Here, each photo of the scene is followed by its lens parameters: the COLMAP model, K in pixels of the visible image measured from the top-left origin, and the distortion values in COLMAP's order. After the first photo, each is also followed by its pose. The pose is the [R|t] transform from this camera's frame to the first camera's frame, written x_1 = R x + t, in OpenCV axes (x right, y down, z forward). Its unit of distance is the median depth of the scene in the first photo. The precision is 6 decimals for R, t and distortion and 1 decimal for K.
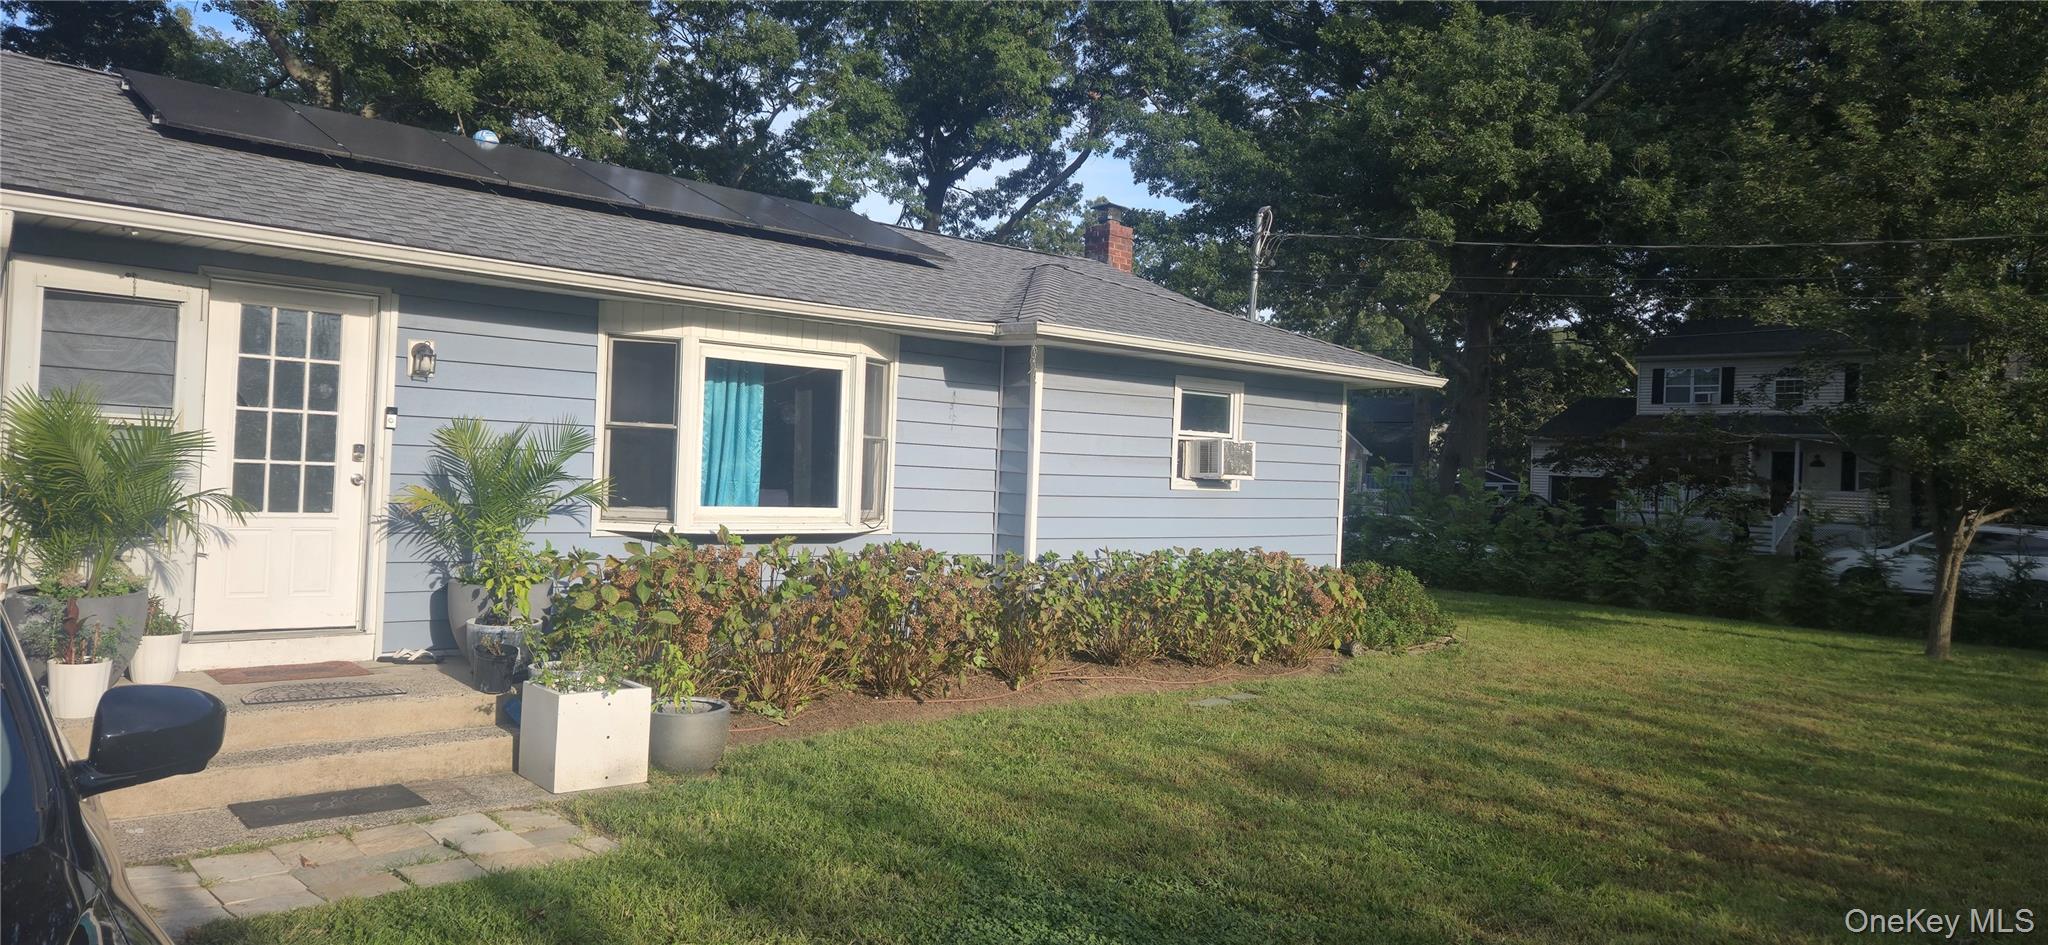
lens RADIAL K [[1359.9, 0, 991.5], [0, 1359.9, 465.1], [0, 0, 1]] dist [0.061630, -0.054836]
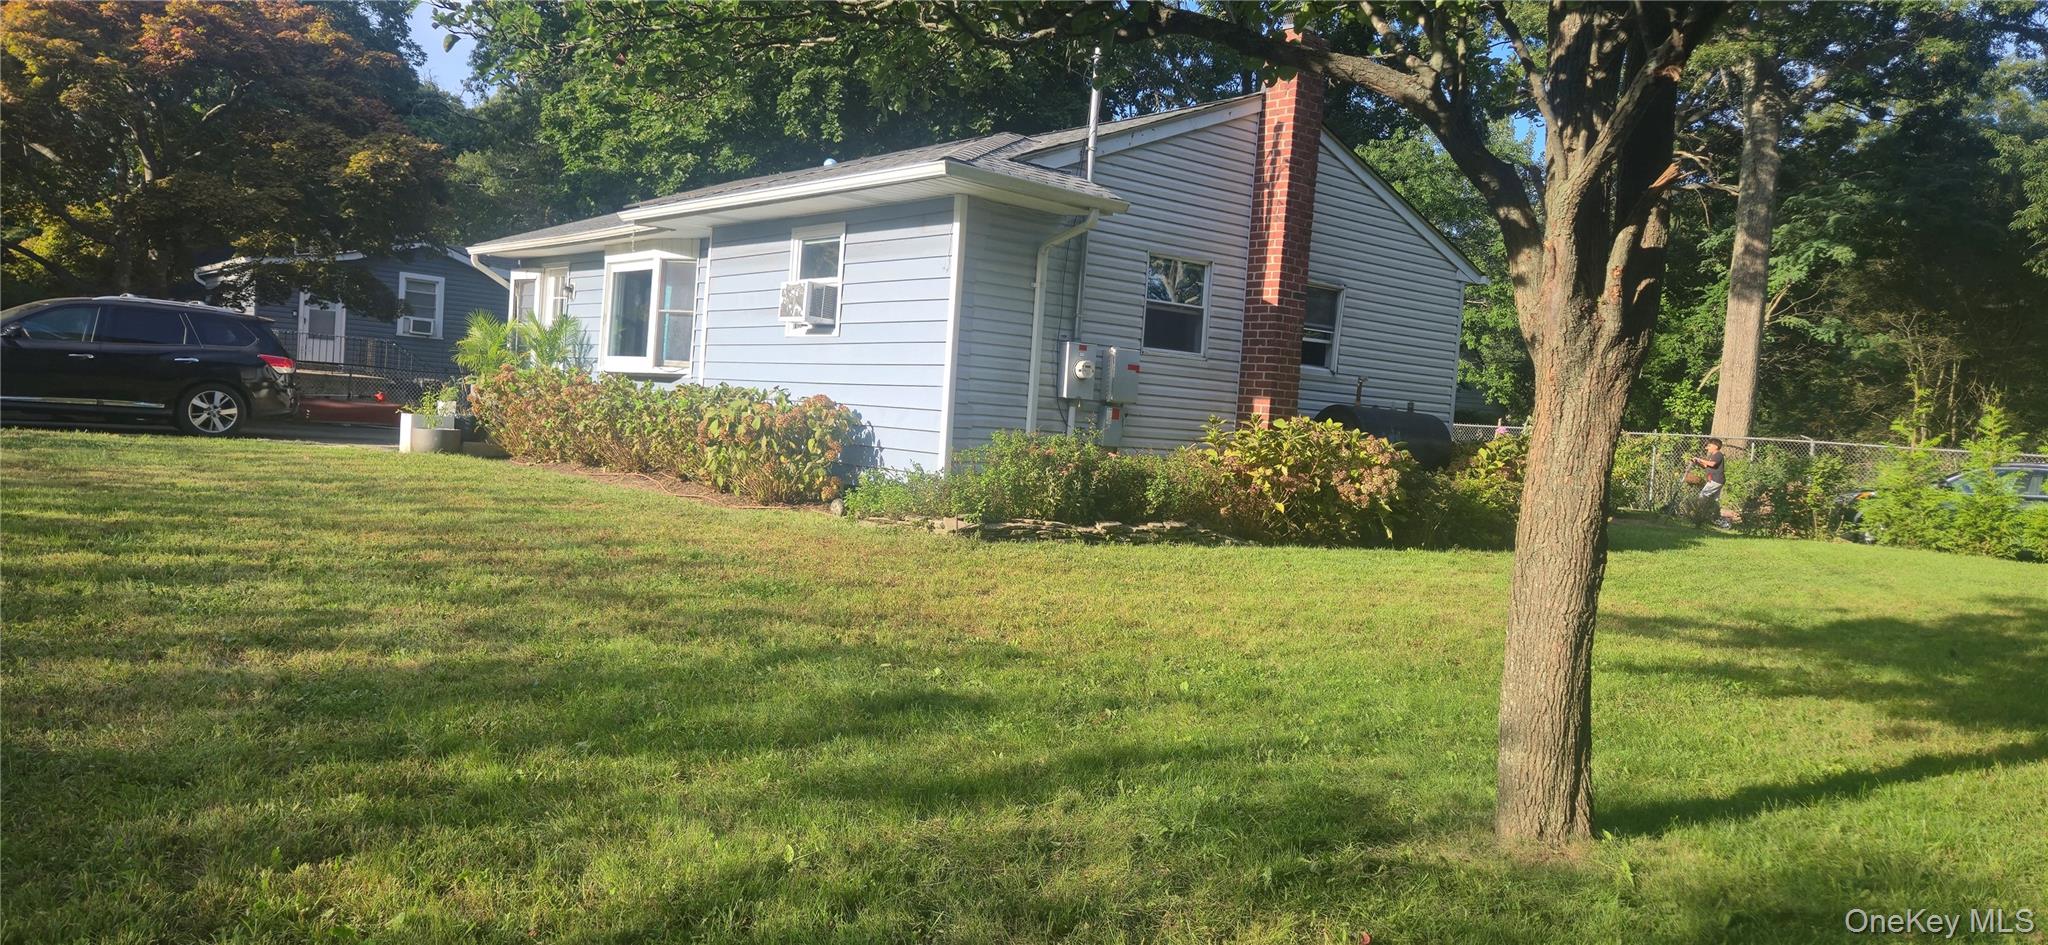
lens RADIAL K [[1359.9, 0, 991.5], [0, 1359.9, 465.1], [0, 0, 1]] dist [0.061630, -0.054836]
pose [[-0.001607, 0.008053, -0.999966, 1.197131], [-0.043882, 0.999004, 0.008116, 0.102293], [0.999035, 0.043894, -0.001252, 1.161246]]
